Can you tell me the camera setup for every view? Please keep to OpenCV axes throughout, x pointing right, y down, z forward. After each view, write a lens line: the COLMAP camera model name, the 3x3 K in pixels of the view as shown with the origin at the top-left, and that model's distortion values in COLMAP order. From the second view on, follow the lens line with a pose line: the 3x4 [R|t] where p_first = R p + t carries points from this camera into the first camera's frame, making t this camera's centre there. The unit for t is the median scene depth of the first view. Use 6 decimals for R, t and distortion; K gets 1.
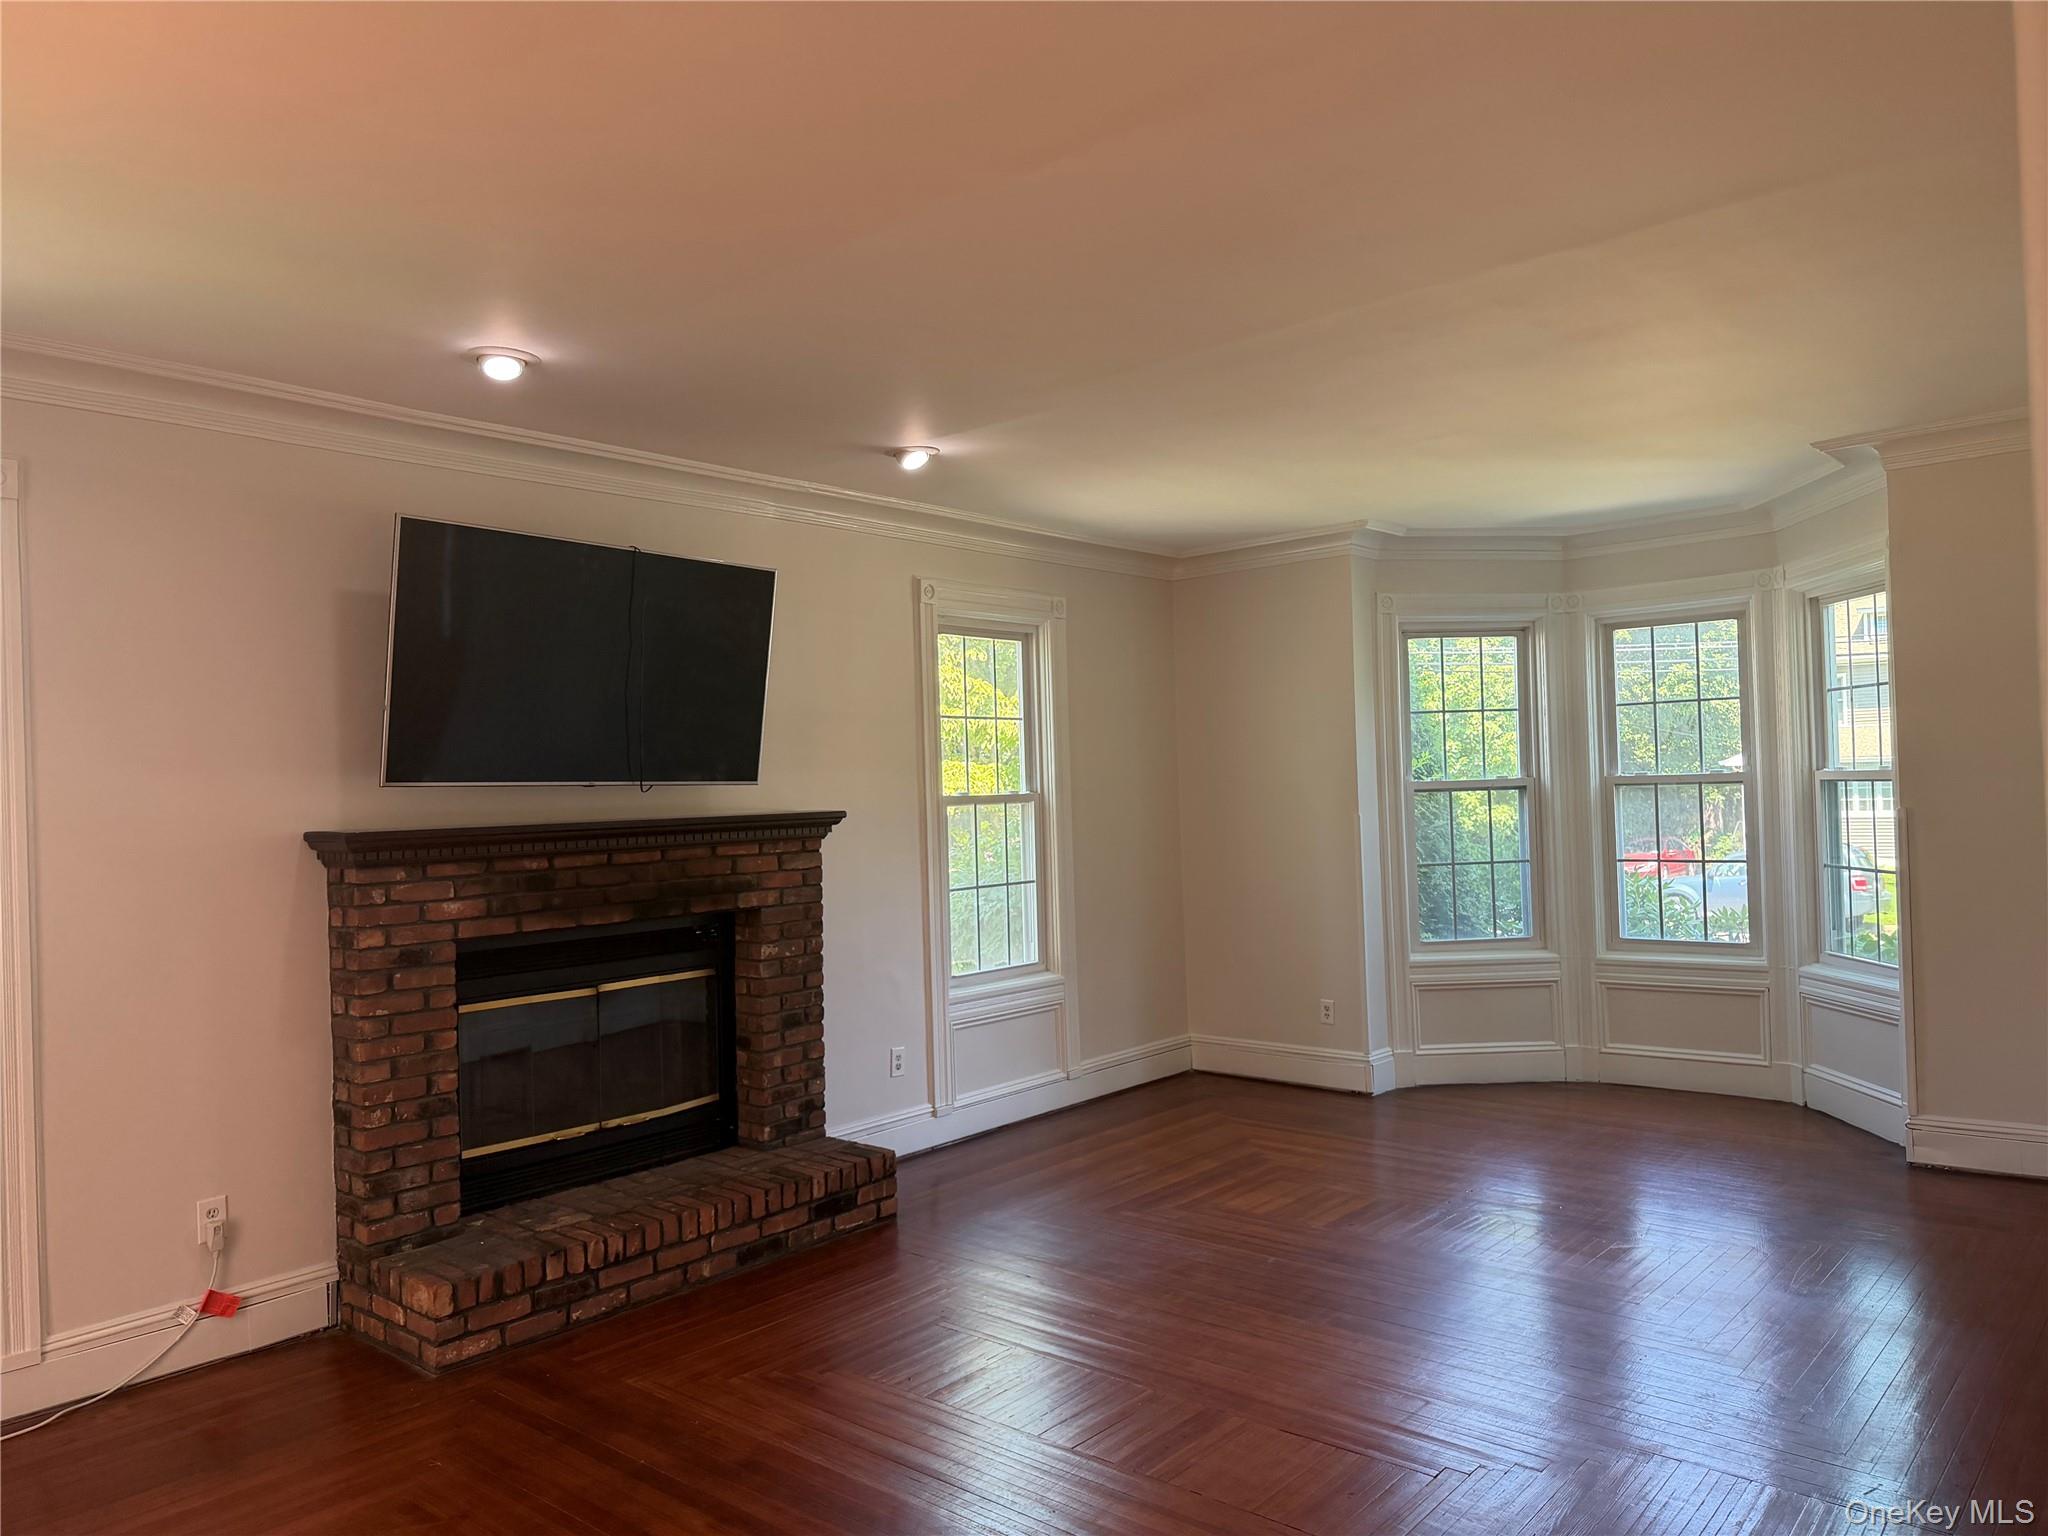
lens RADIAL K [[1453.7, 0, 1029.5], [0, 1453.7, 777.1], [0, 0, 1]] dist [0.187814, -0.205833]
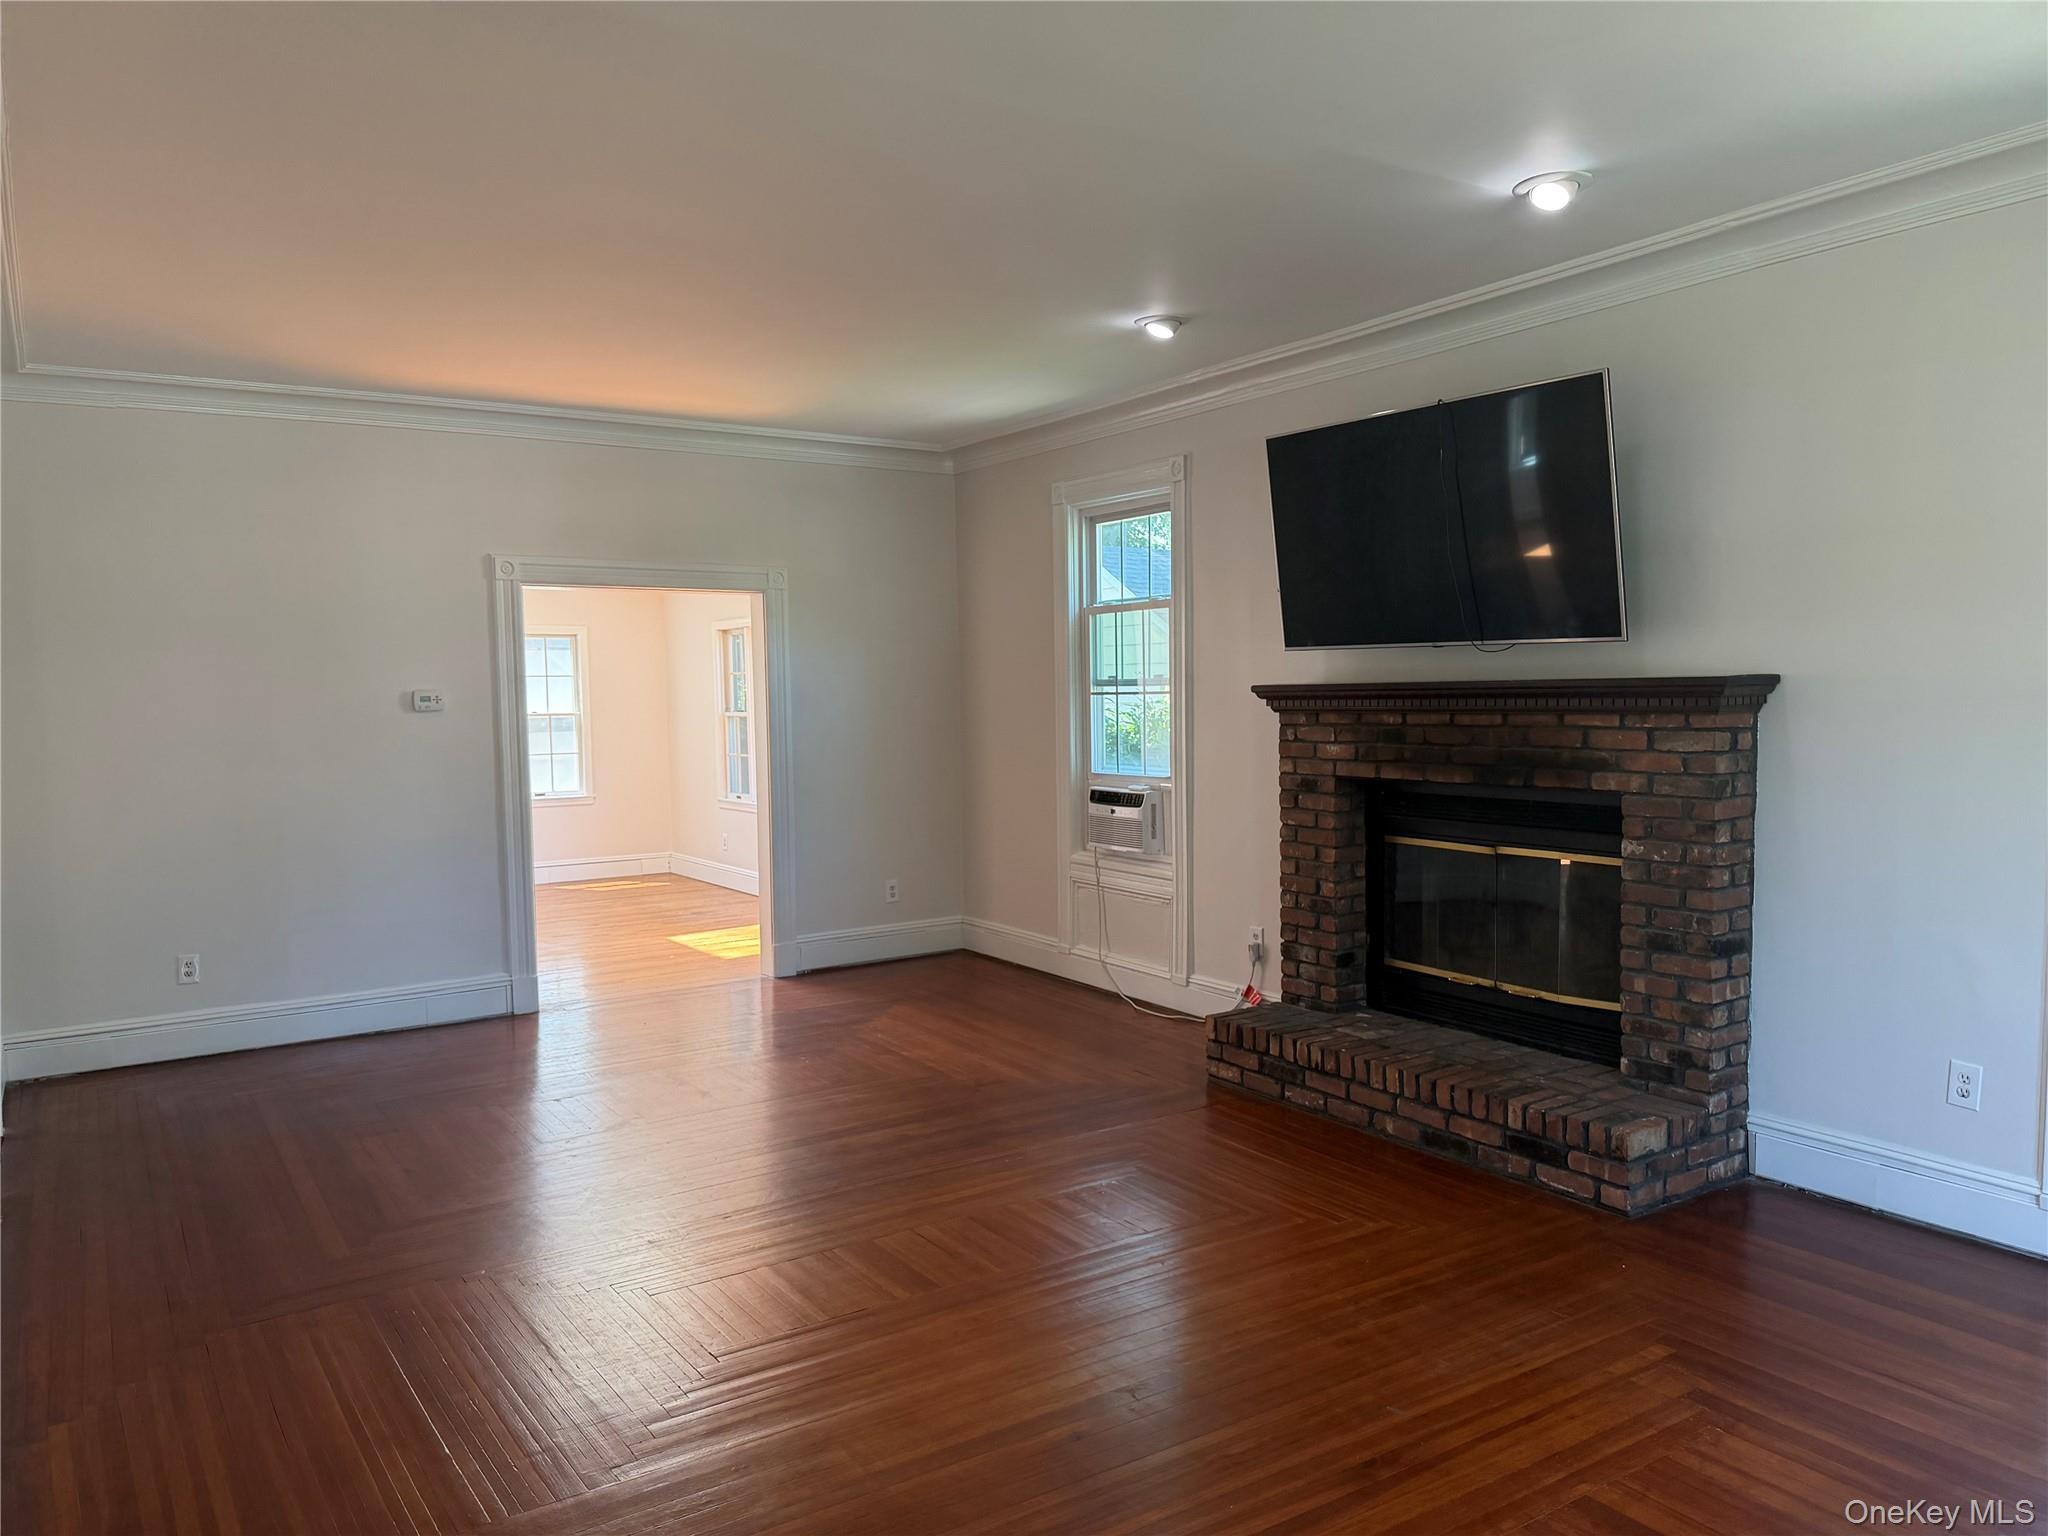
lens RADIAL K [[1476.3, 0, 1029.4], [0, 1476.3, 786.2], [0, 0, 1]] dist [0.042332, -0.003232]
pose [[-0.272377, 0.094619, -0.957527, 0.767169], [0.027570, 0.995512, 0.090530, 0.001591], [0.961796, -0.001741, -0.273763, 1.001925]]
